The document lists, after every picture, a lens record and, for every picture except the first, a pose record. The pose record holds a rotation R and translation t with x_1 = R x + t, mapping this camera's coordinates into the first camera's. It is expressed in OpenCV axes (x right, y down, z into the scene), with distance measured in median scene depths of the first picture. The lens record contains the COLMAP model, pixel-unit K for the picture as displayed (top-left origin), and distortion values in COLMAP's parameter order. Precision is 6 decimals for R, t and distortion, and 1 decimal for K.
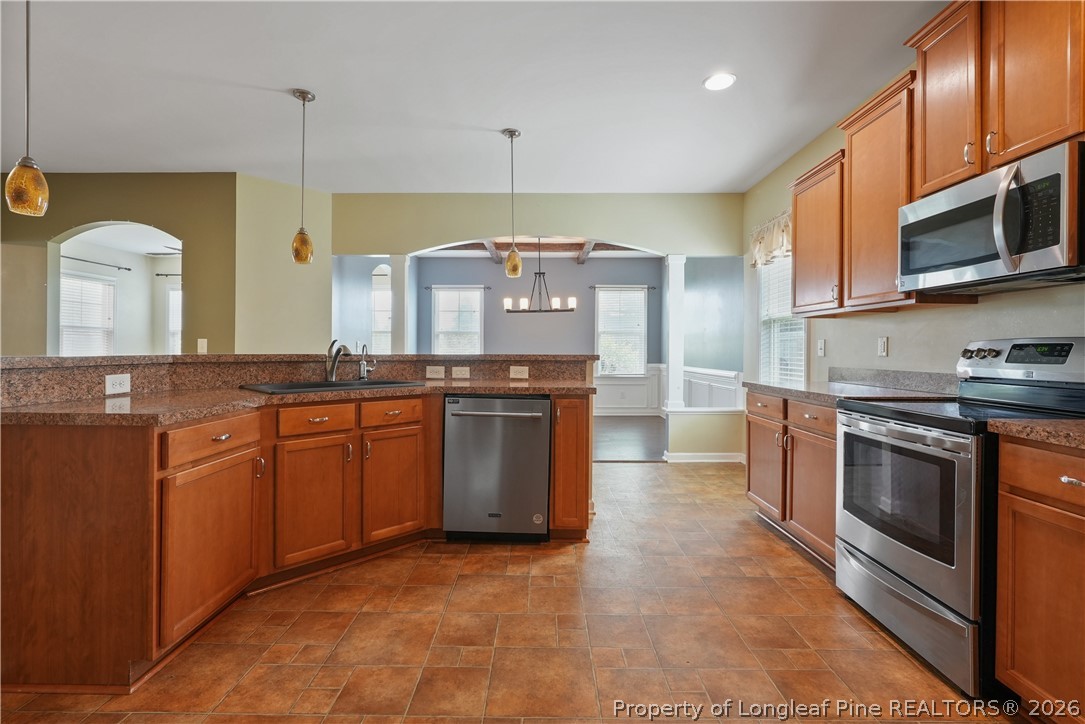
lens RADIAL K [[494.8, 0, 540.6], [0, 494.8, 355.0], [0, 0, 1]] dist [-0.009302, 0.002636]
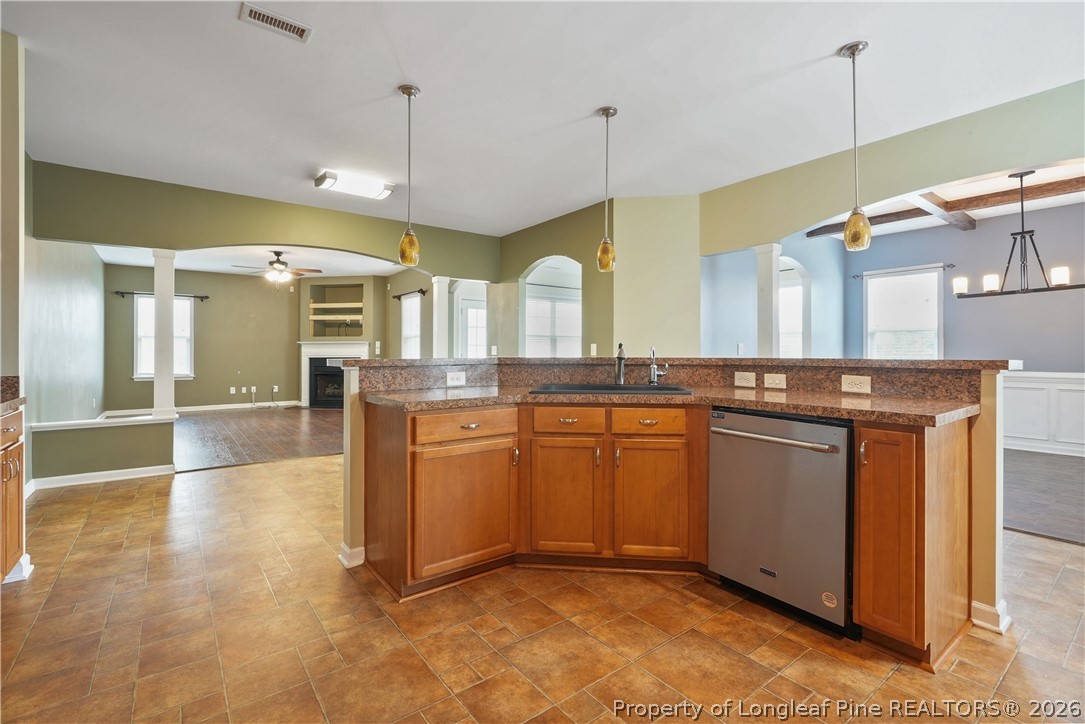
lens RADIAL K [[494.8, 0, 546.6], [0, 494.8, 353.4], [0, 0, 1]] dist [-0.009302, 0.002636]
pose [[0.610706, -0.002527, -0.791854, 0.305346], [-0.003520, 0.999976, -0.005906, -0.003842], [0.791850, 0.006394, 0.610682, 0.281574]]
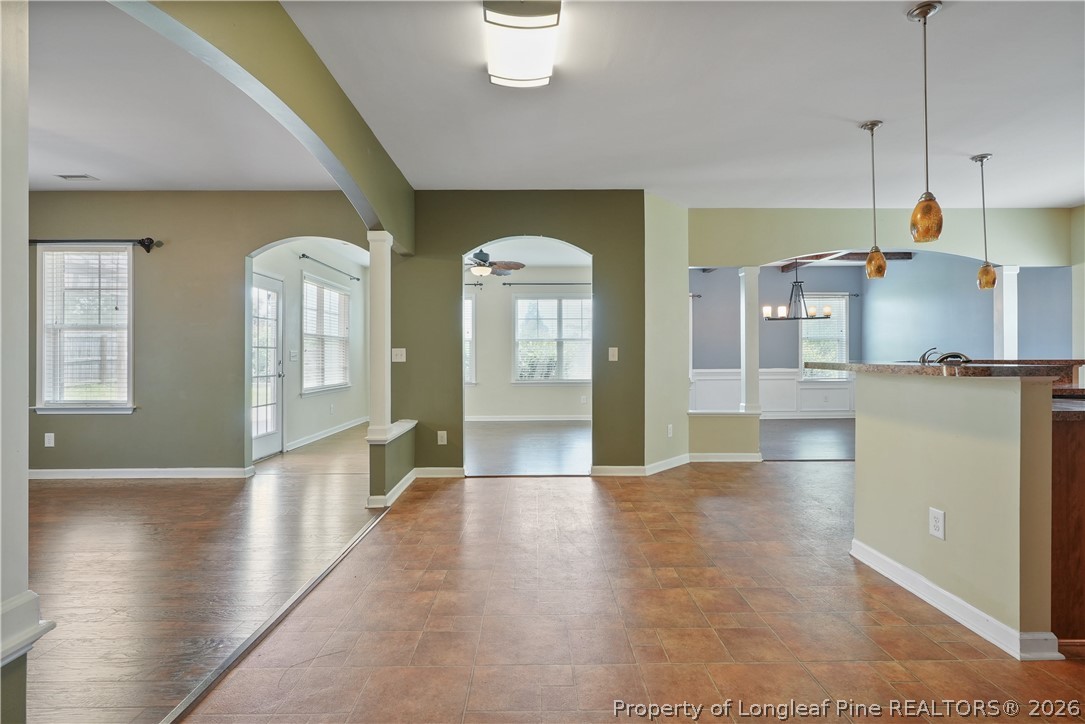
lens RADIAL K [[494.8, 0, 541.9], [0, 494.8, 365.5], [0, 0, 1]] dist [-0.009302, 0.002636]
pose [[0.999793, -0.008064, 0.018657, -1.361648], [0.007891, 0.999925, 0.009339, -0.007462], [-0.018731, -0.009190, 0.999782, -0.092809]]
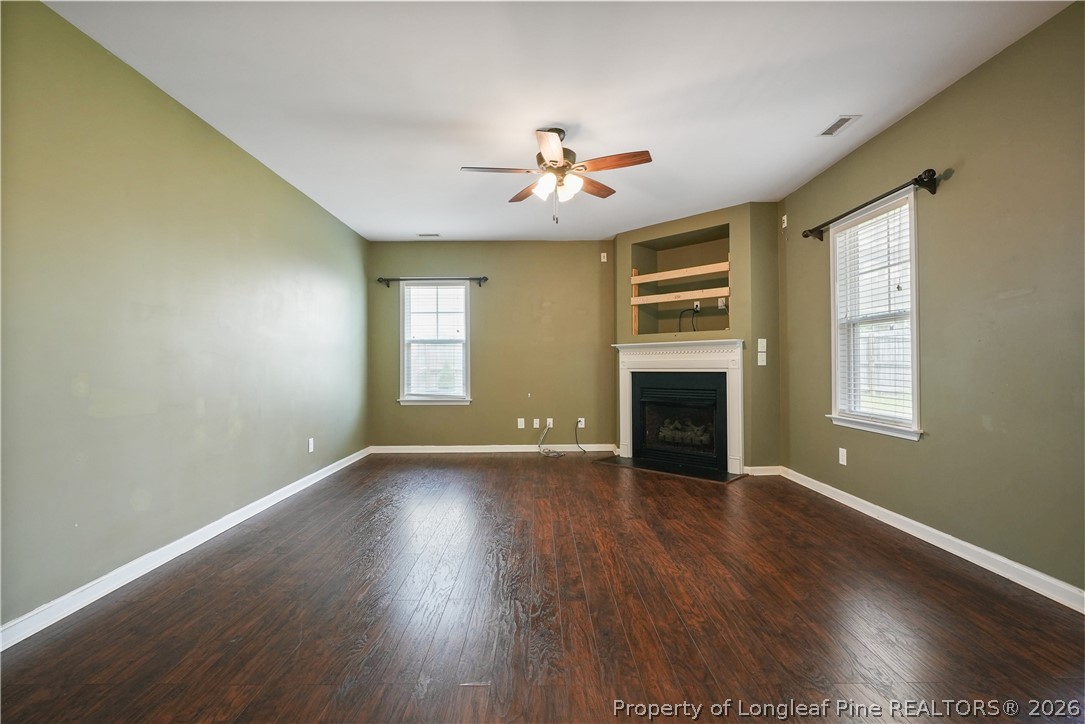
lens RADIAL K [[494.8, 0, 538.9], [0, 494.8, 351.9], [0, 0, 1]] dist [-0.009302, 0.002636]
pose [[0.020969, -0.031811, -0.999274, -1.607032], [-0.001742, 0.999491, -0.031855, -0.004593], [0.999779, 0.002409, 0.020903, 0.693906]]
